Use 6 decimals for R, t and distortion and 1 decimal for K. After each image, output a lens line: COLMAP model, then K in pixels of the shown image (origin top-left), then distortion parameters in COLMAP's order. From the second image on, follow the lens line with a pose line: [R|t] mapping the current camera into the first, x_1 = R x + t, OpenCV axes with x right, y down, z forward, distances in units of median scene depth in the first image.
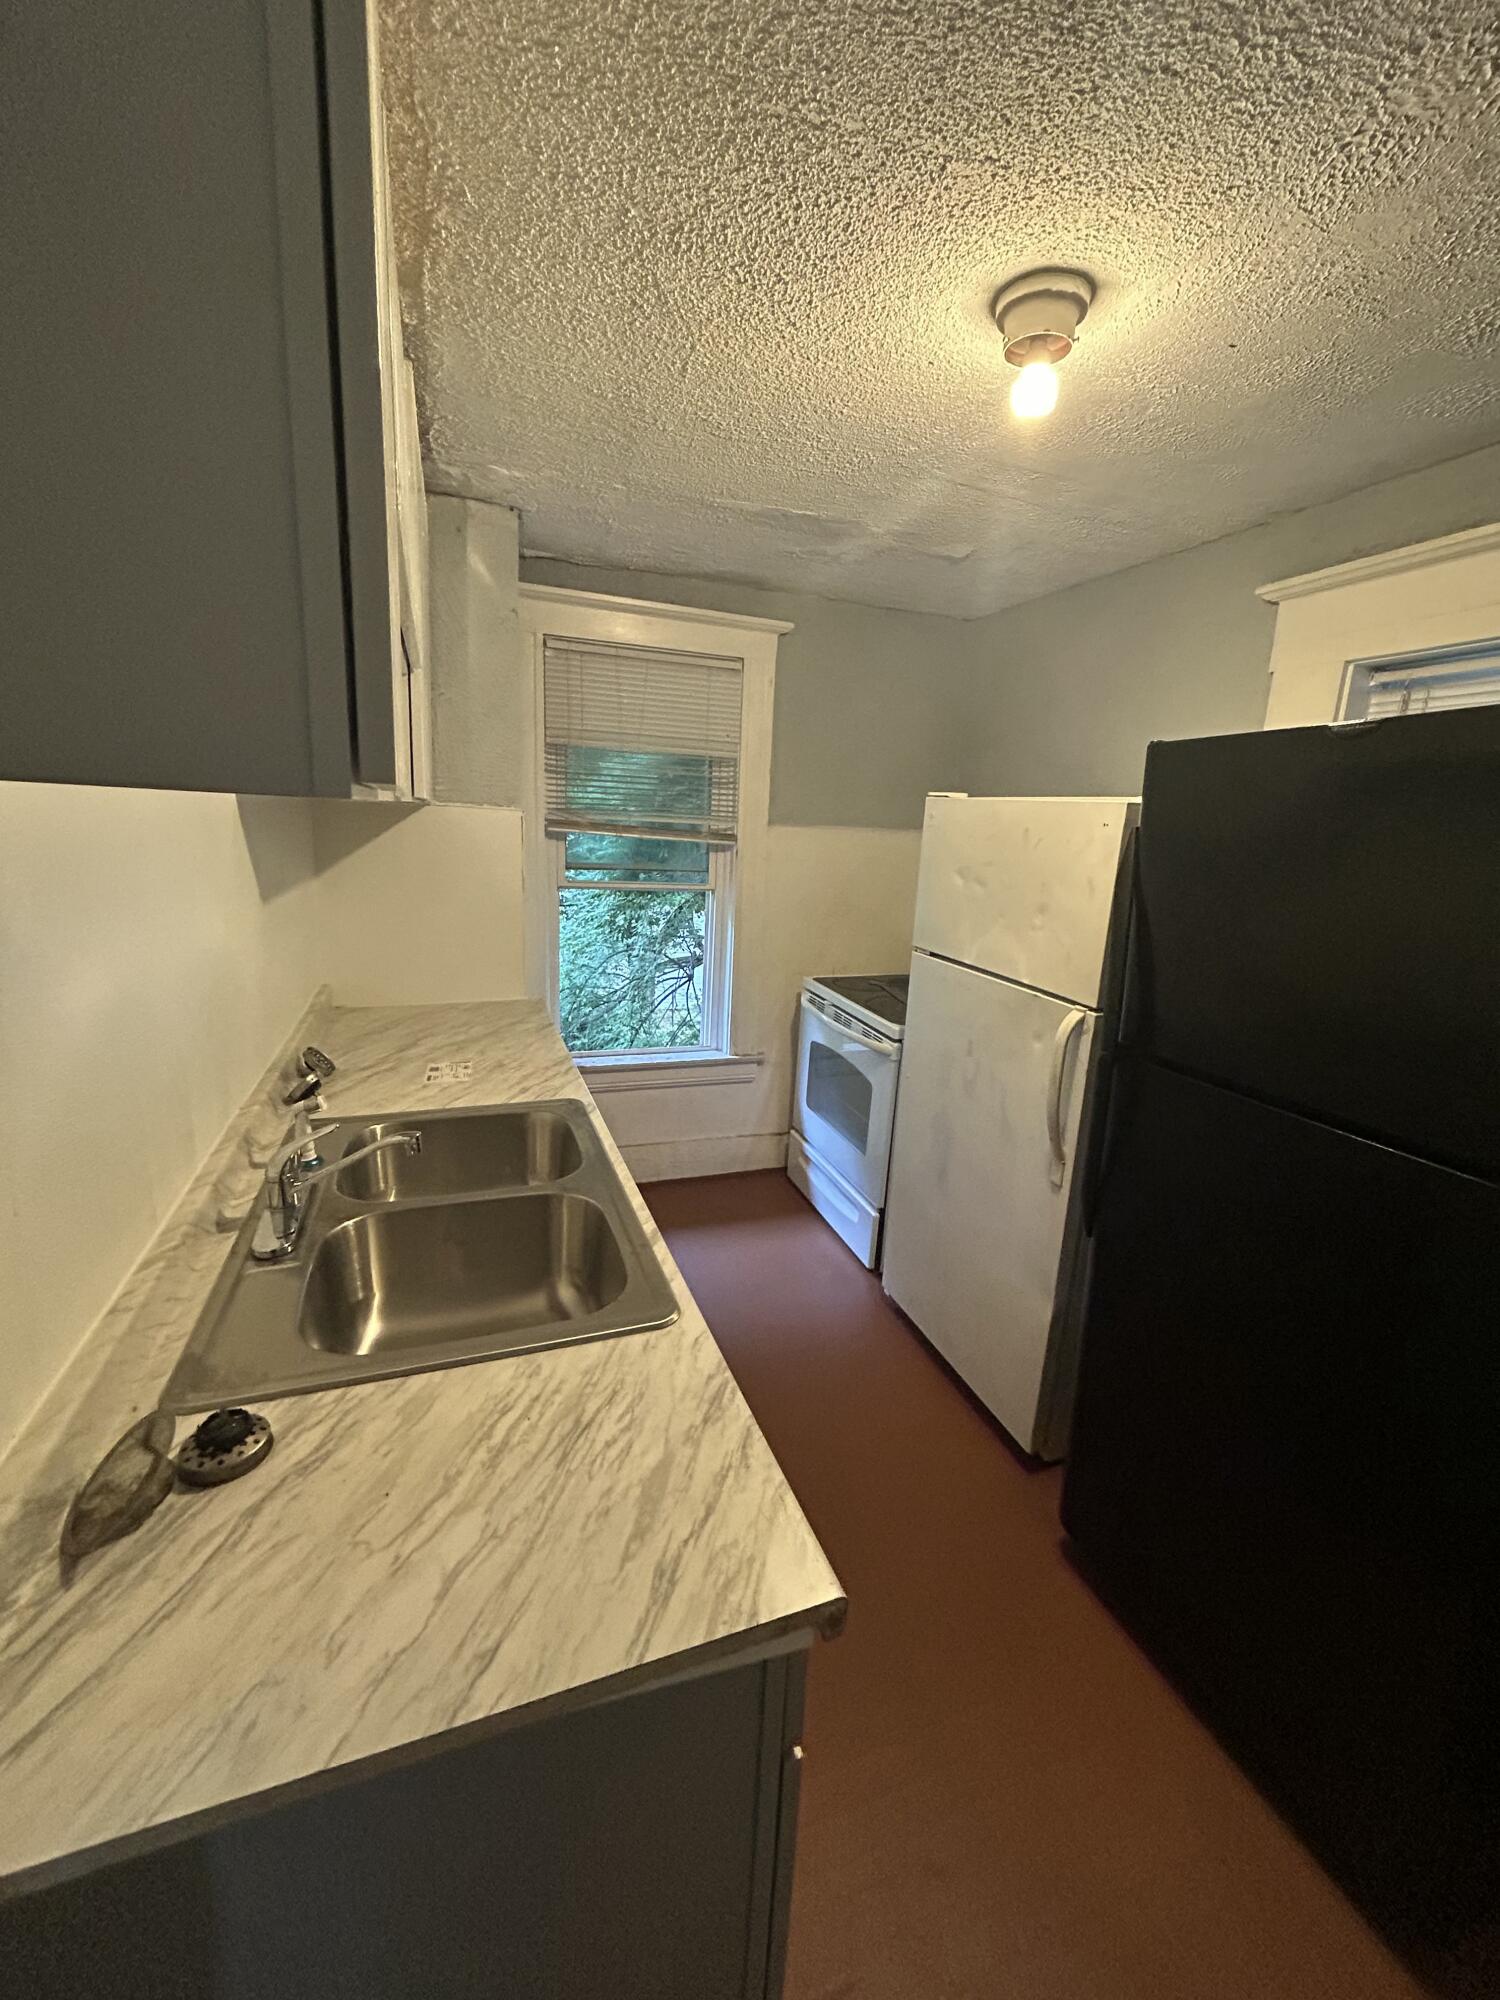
lens RADIAL K [[806.3, 0, 753.1], [0, 806.3, 992.8], [0, 0, 1]] dist [0.003037, 0.001570]
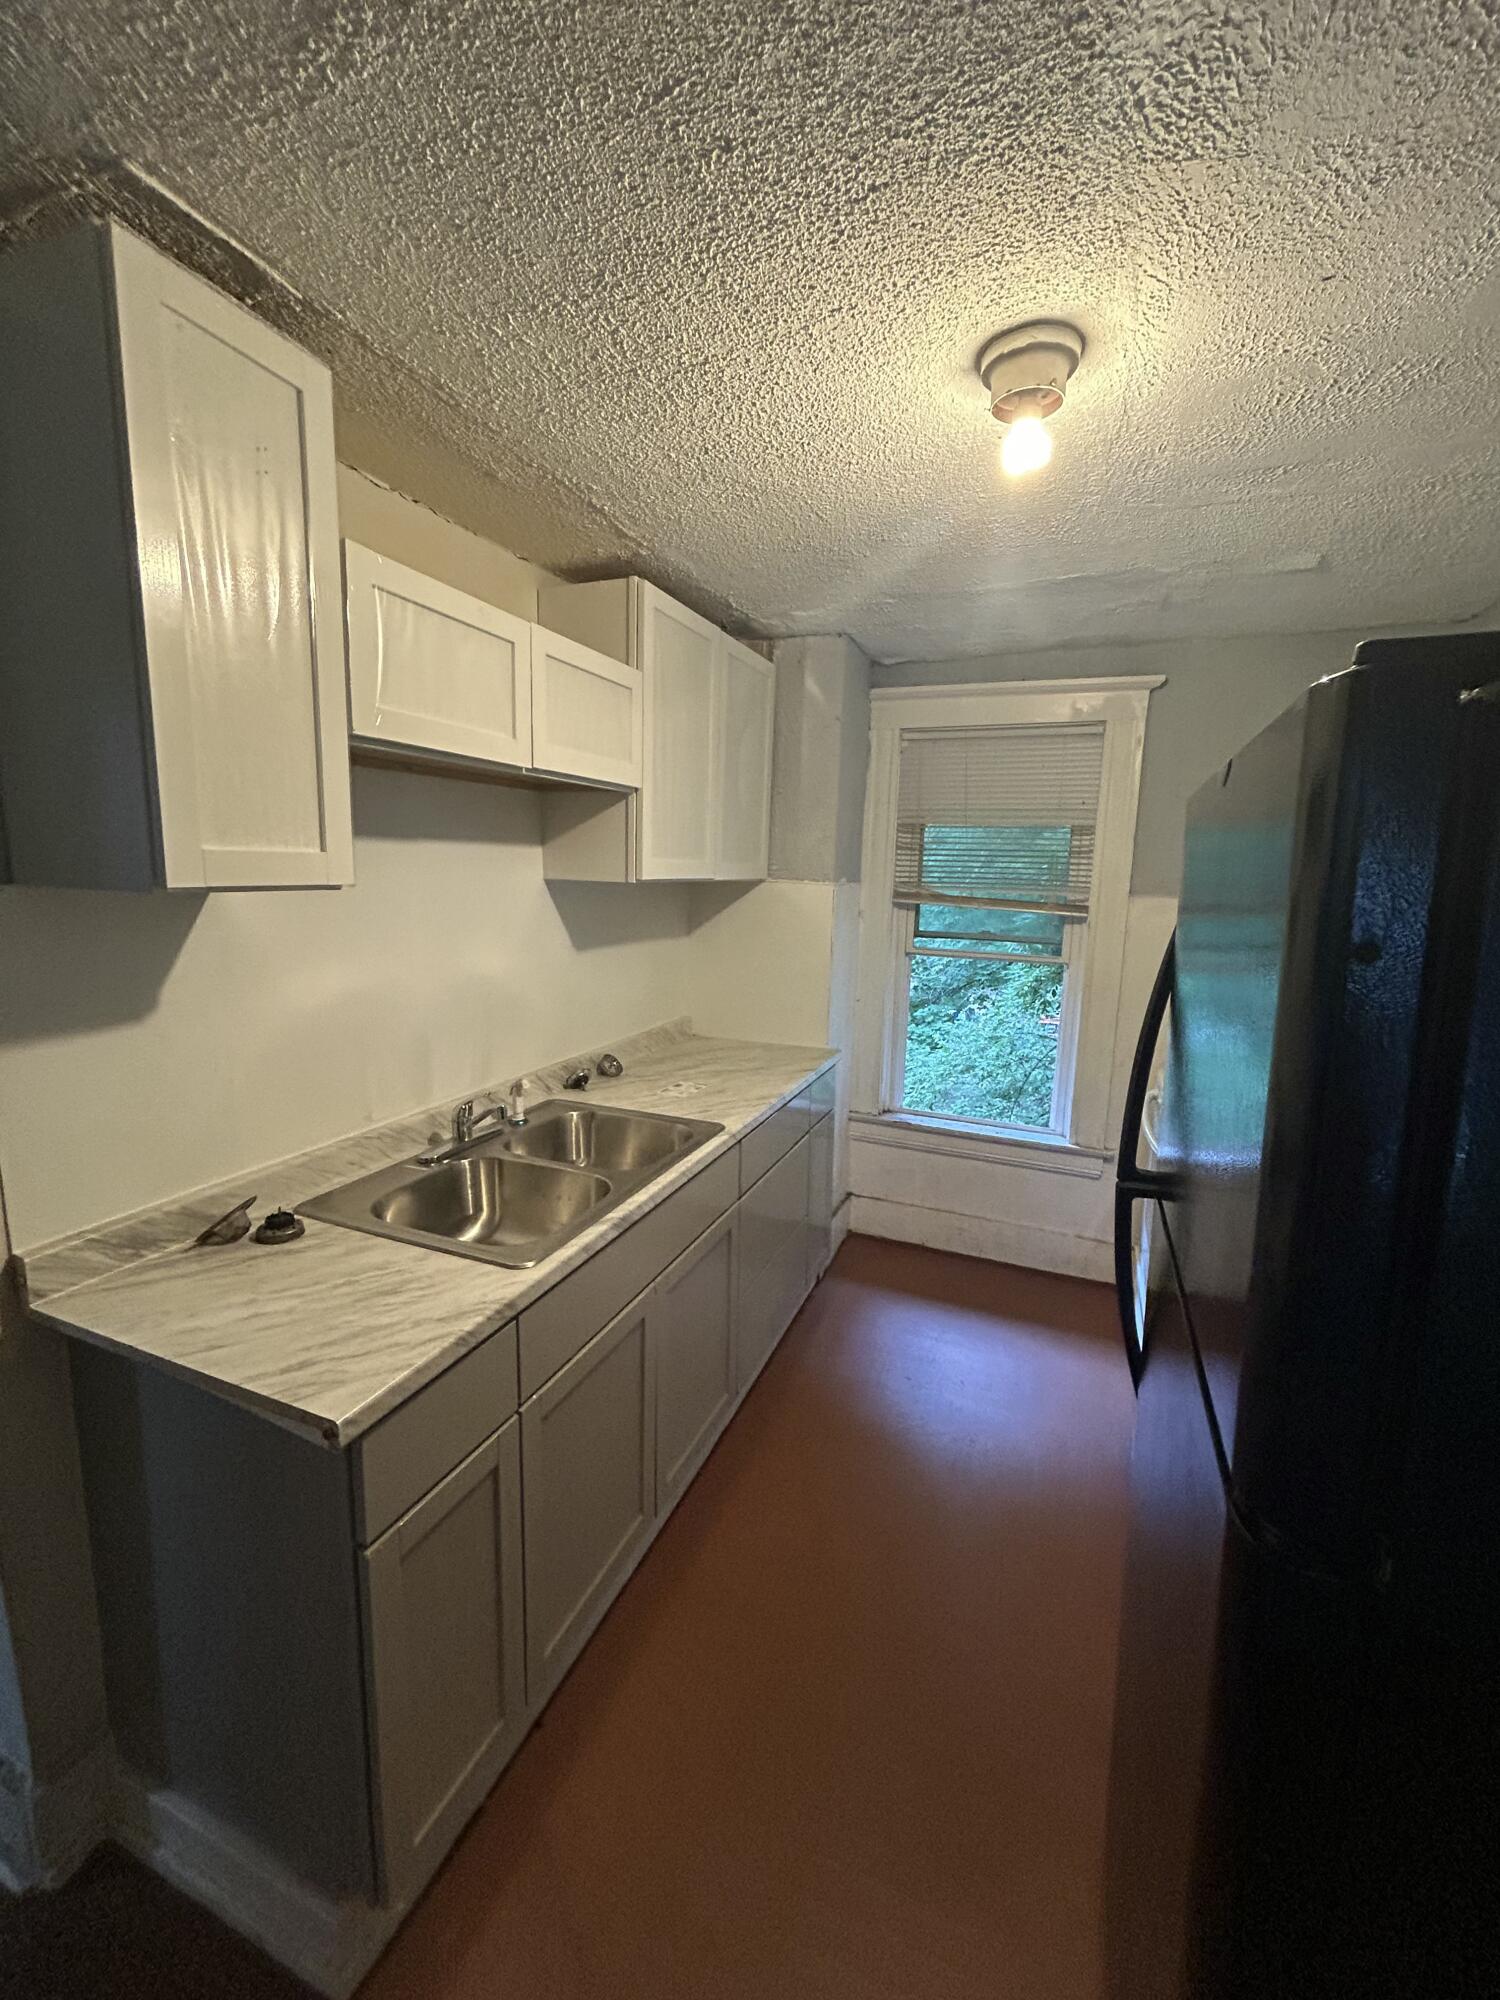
lens RADIAL K [[806.3, 0, 756.2], [0, 806.3, 996.4], [0, 0, 1]] dist [0.003037, 0.001570]
pose [[0.736805, 0.082449, -0.671059, 0.530975], [-0.134164, 0.990629, -0.025595, -0.029151], [0.662660, 0.108890, 0.740962, 0.109284]]
